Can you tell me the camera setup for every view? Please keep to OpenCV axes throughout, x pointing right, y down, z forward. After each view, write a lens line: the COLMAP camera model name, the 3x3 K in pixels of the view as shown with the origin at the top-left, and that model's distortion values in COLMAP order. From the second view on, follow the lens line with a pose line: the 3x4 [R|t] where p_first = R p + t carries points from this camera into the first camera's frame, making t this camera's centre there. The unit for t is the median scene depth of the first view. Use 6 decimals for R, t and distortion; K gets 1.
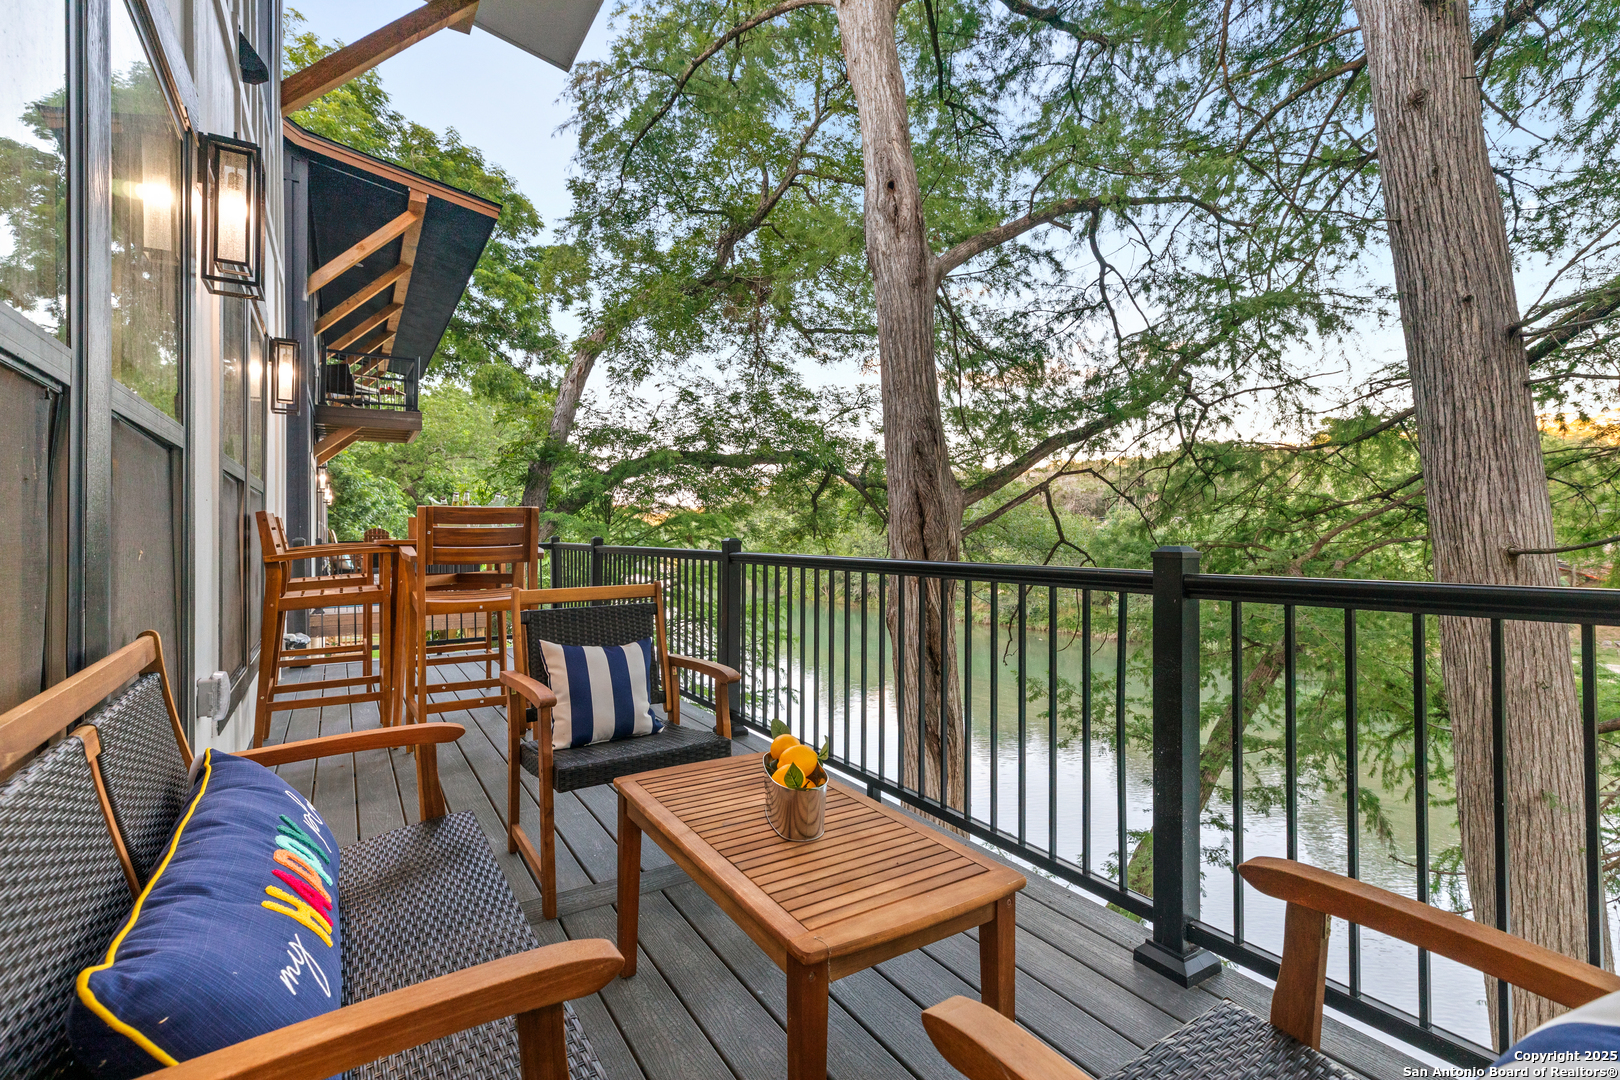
lens RADIAL K [[754.8, 0, 811.0], [0, 754.8, 525.5], [0, 0, 1]] dist [0.003732, 0.000308]
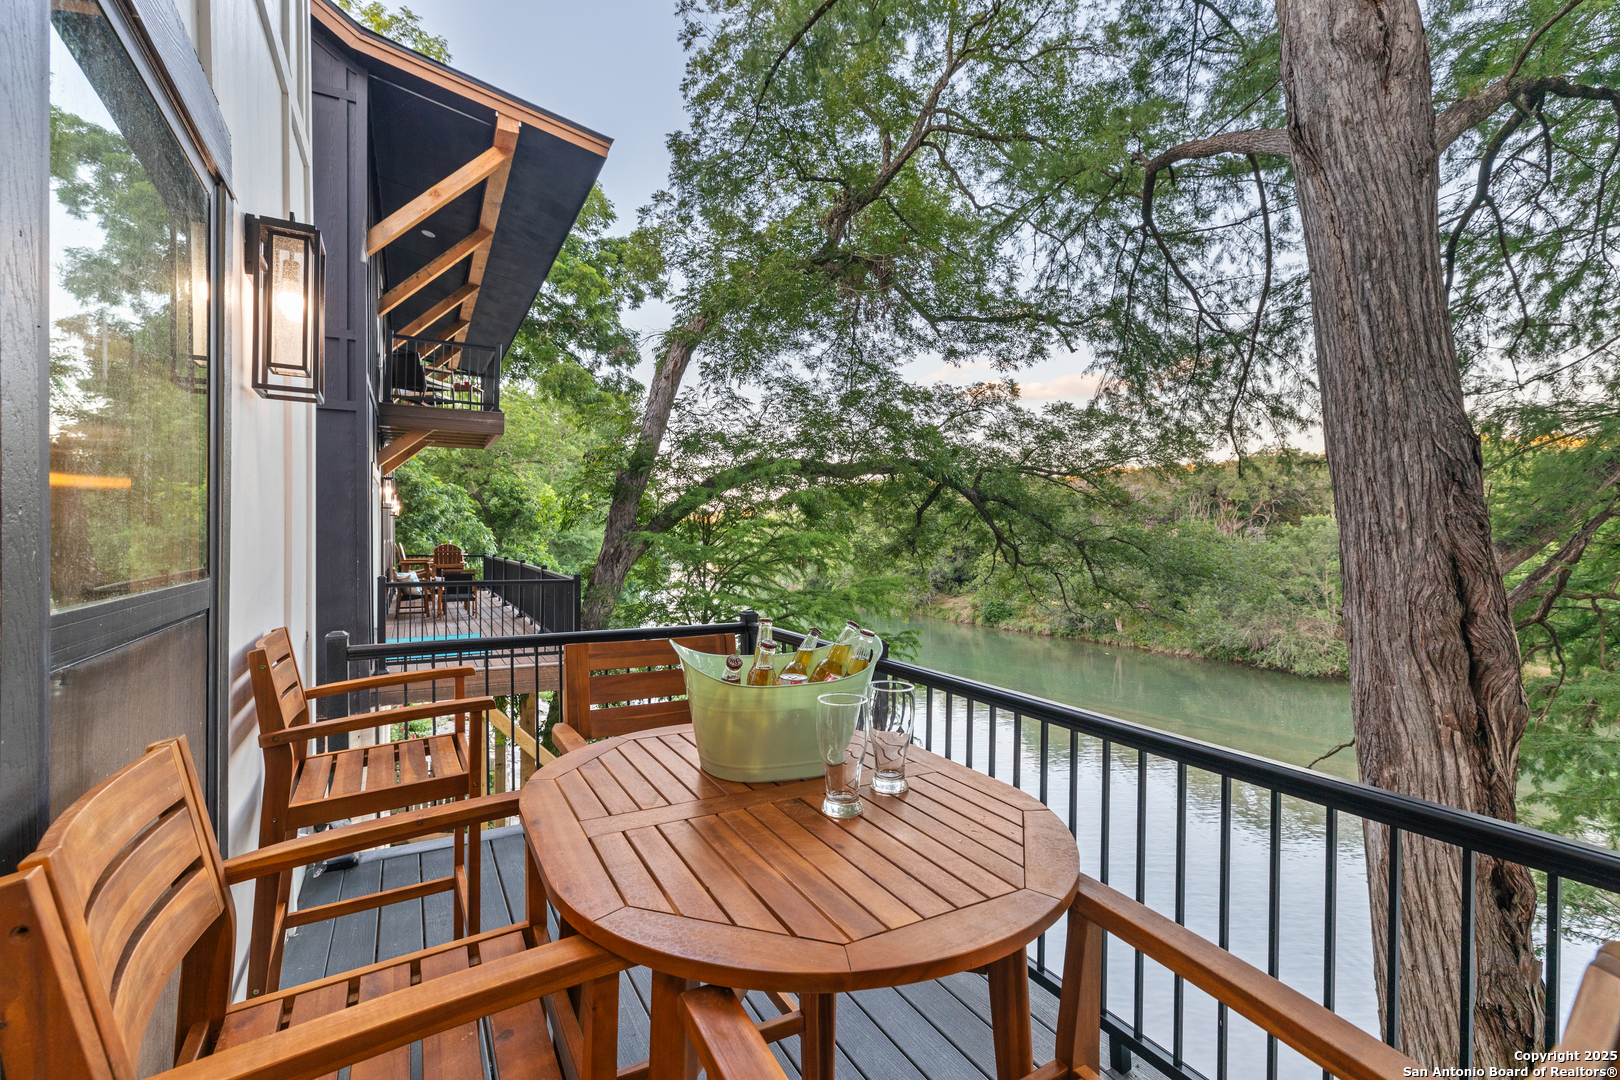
lens RADIAL K [[754.8, 0, 810.7], [0, 754.8, 547.6], [0, 0, 1]] dist [0.003732, 0.000308]
pose [[0.997657, 0.014236, -0.066921, -0.078534], [-0.012726, 0.999656, 0.022938, -0.016416], [0.067225, -0.022033, 0.997495, 0.125503]]
